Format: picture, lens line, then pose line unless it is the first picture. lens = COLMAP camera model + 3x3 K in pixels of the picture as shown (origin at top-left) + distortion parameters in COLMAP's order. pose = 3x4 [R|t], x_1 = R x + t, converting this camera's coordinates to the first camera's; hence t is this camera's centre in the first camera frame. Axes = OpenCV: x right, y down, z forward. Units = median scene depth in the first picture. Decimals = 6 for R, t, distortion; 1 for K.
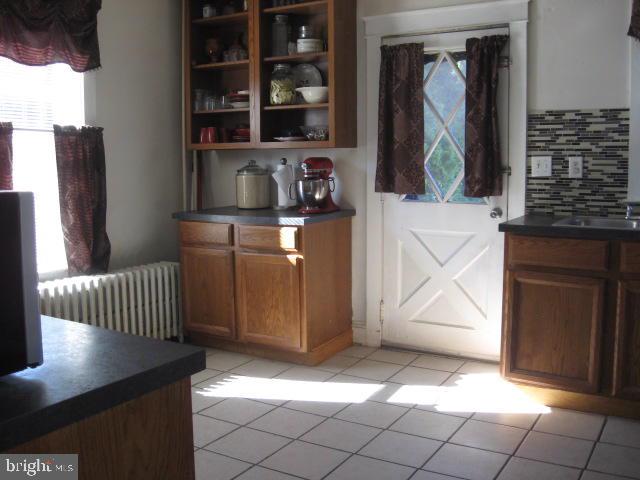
lens RADIAL K [[667.9, 0, 318.2], [0, 667.9, 241.3], [0, 0, 1]] dist [-0.117048, 0.000000]
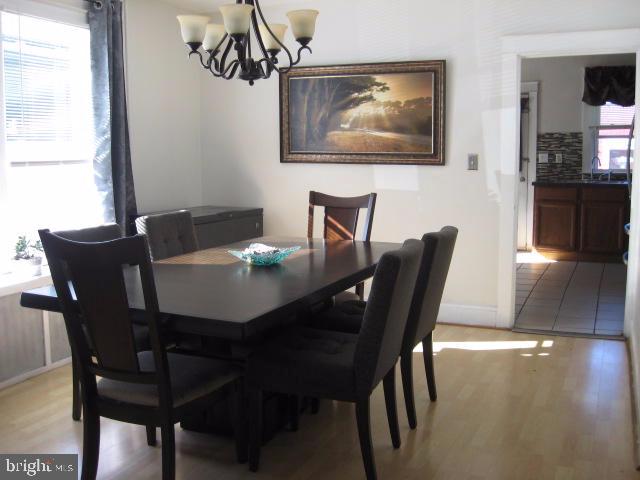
lens RADIAL K [[667.9, 0, 321.6], [0, 667.9, 238.7], [0, 0, 1]] dist [-0.117048, 0.000000]
pose [[0.993317, -0.018750, 0.113885, -0.683163], [0.017808, 0.999798, 0.009279, 0.128286], [-0.114036, -0.007189, 0.993451, -1.155456]]
